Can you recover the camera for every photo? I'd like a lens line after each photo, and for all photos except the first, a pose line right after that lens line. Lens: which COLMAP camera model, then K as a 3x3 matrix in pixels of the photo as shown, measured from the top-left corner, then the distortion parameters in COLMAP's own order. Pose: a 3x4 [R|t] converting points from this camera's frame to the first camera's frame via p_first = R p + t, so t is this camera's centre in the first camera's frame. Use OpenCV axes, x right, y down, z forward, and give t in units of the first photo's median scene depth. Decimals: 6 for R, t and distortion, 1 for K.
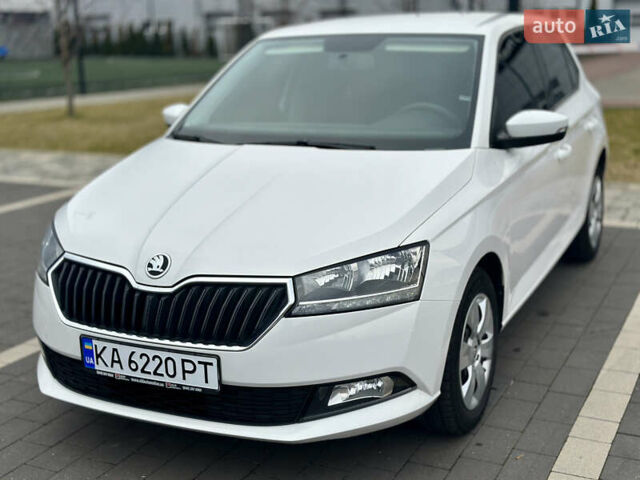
lens RADIAL K [[920.3, 0, 320.0], [0, 920.3, 240.0], [0, 0, 1]] dist [0.022120, 0.016778]
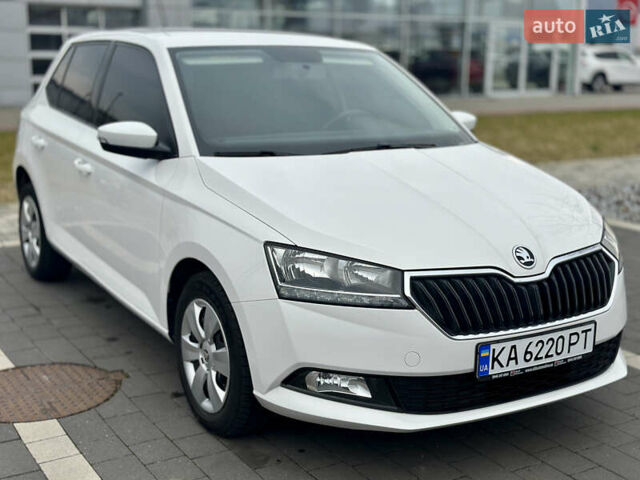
lens RADIAL K [[920.3, 0, 320.0], [0, 920.3, 240.0], [0, 0, 1]] dist [0.022120, 0.016778]
pose [[0.574808, -0.152670, 0.803920, -1.146640], [0.175640, 0.982562, 0.061011, -0.095704], [-0.799216, 0.106131, 0.591599, 0.561761]]
